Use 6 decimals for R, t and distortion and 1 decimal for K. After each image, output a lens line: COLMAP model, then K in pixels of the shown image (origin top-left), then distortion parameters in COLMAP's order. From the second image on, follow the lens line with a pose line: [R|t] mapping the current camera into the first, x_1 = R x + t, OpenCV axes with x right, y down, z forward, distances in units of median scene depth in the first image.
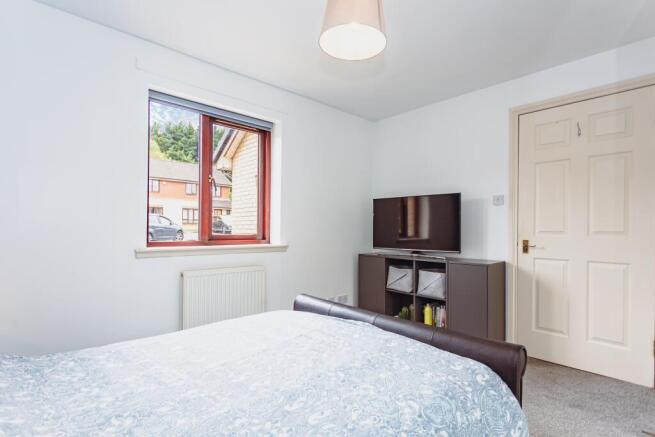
lens RADIAL K [[335.3, 0, 327.2], [0, 335.3, 226.9], [0, 0, 1]] dist [0.037310, -0.000186]
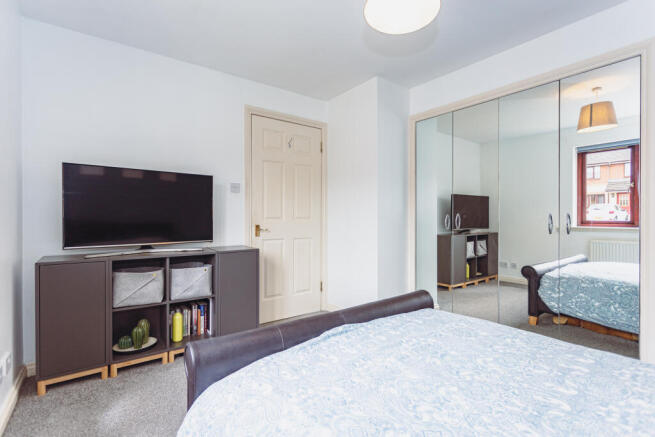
lens RADIAL K [[307.8, 0, 327.5], [0, 307.8, 218.5], [0, 0, 1]] dist [-0.000385, -0.000364]
pose [[0.139630, -0.011008, 0.990143, -0.400221], [-0.001028, 0.999936, 0.011262, 0.004551], [-0.990203, -0.002590, 0.139610, 0.593287]]
